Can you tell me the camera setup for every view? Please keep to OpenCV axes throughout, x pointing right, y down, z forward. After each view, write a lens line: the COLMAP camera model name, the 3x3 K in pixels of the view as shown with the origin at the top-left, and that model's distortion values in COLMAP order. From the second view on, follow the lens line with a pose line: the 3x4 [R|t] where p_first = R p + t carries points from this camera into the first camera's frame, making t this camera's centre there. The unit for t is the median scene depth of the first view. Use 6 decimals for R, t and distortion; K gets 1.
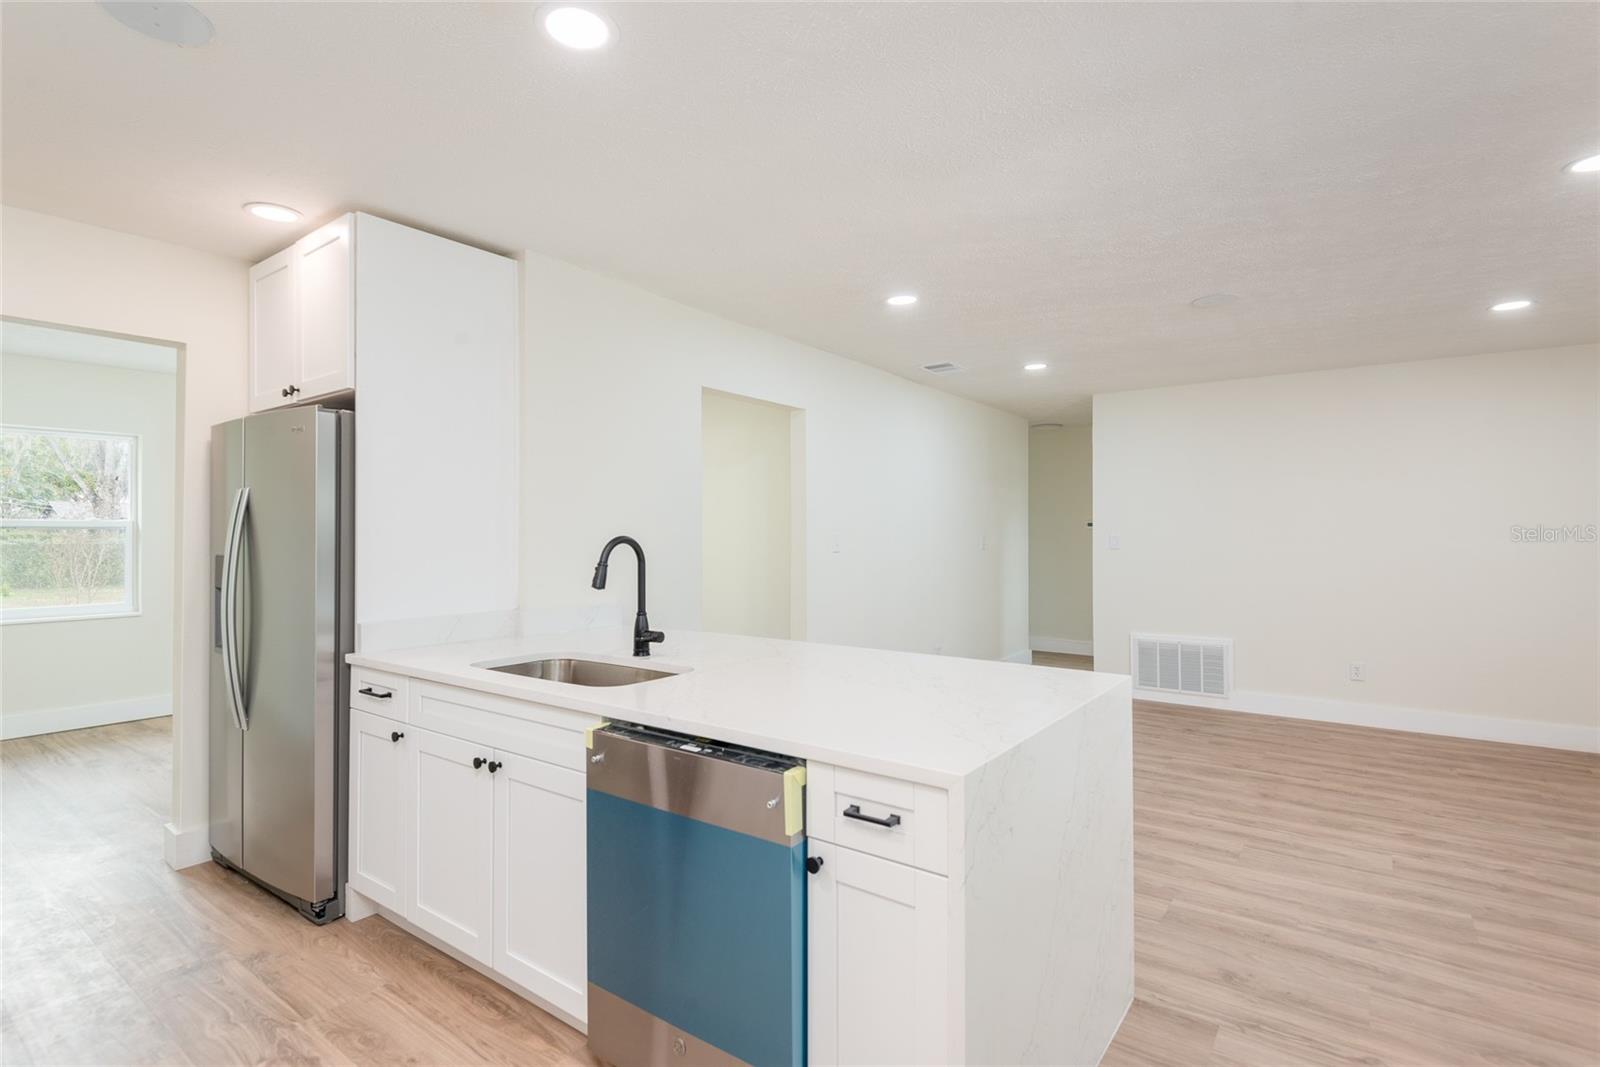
lens RADIAL K [[785.6, 0, 800.0], [0, 785.6, 533.5], [0, 0, 1]] dist [-0.002576, -0.000530]
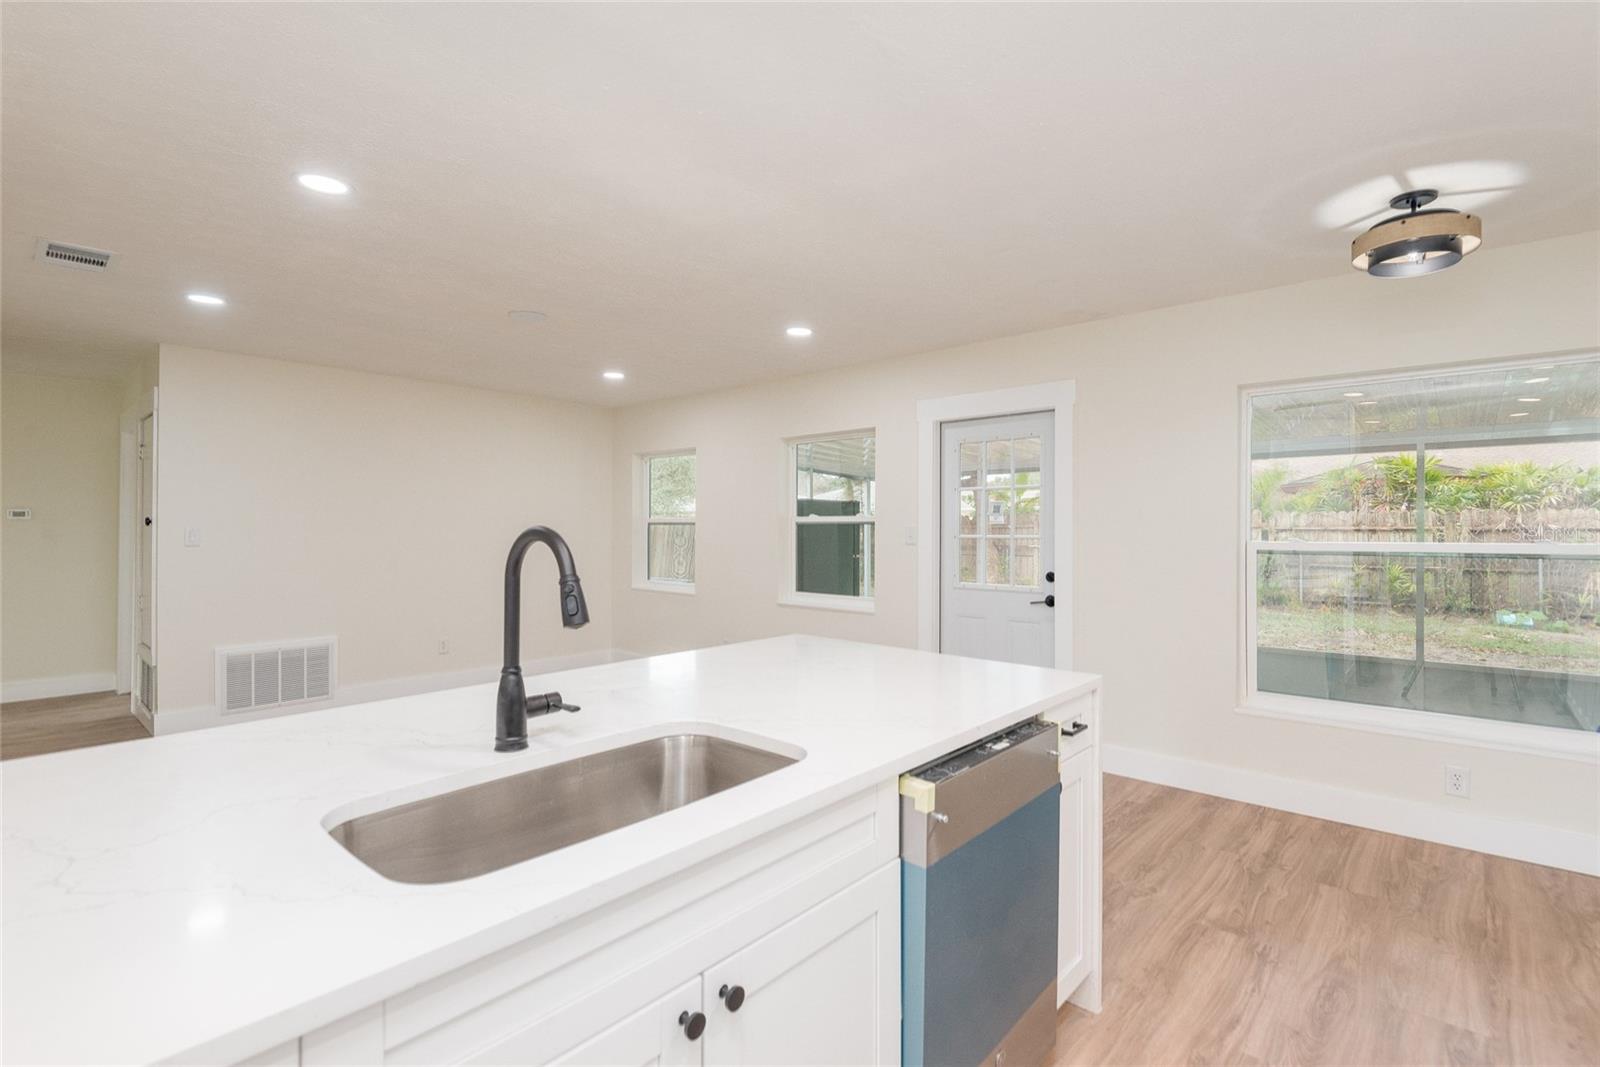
lens RADIAL K [[749.7, 0, 800.0], [0, 749.7, 533.5], [0, 0, 1]] dist [0.002391, 0.000194]
pose [[0.089294, -0.004958, 0.995993, -0.538705], [-0.003197, 0.999981, 0.005264, 0.002604], [-0.996000, -0.003654, 0.089277, 0.578857]]
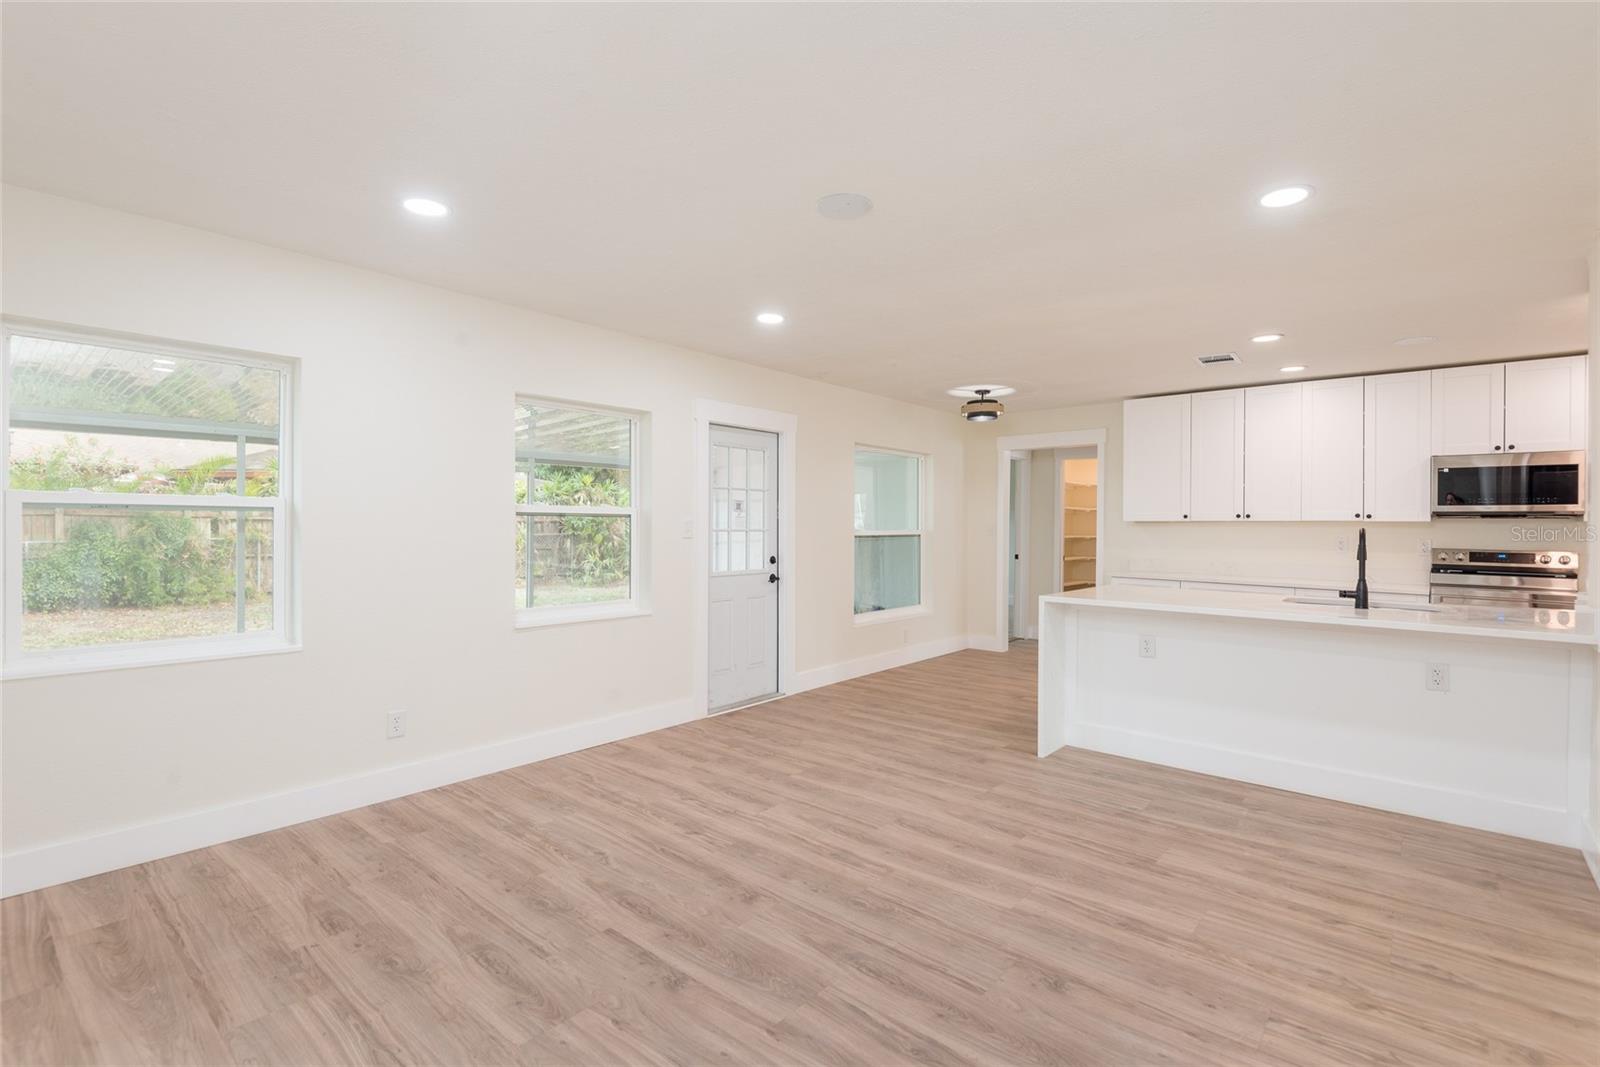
lens RADIAL K [[749.7, 0, 800.0], [0, 749.7, 533.5], [0, 0, 1]] dist [0.002391, 0.000194]
pose [[-0.997378, -0.010117, 0.071653, 0.591041], [-0.009390, 0.999901, 0.010464, 0.004650], [-0.071752, 0.009764, -0.997375, 1.938858]]
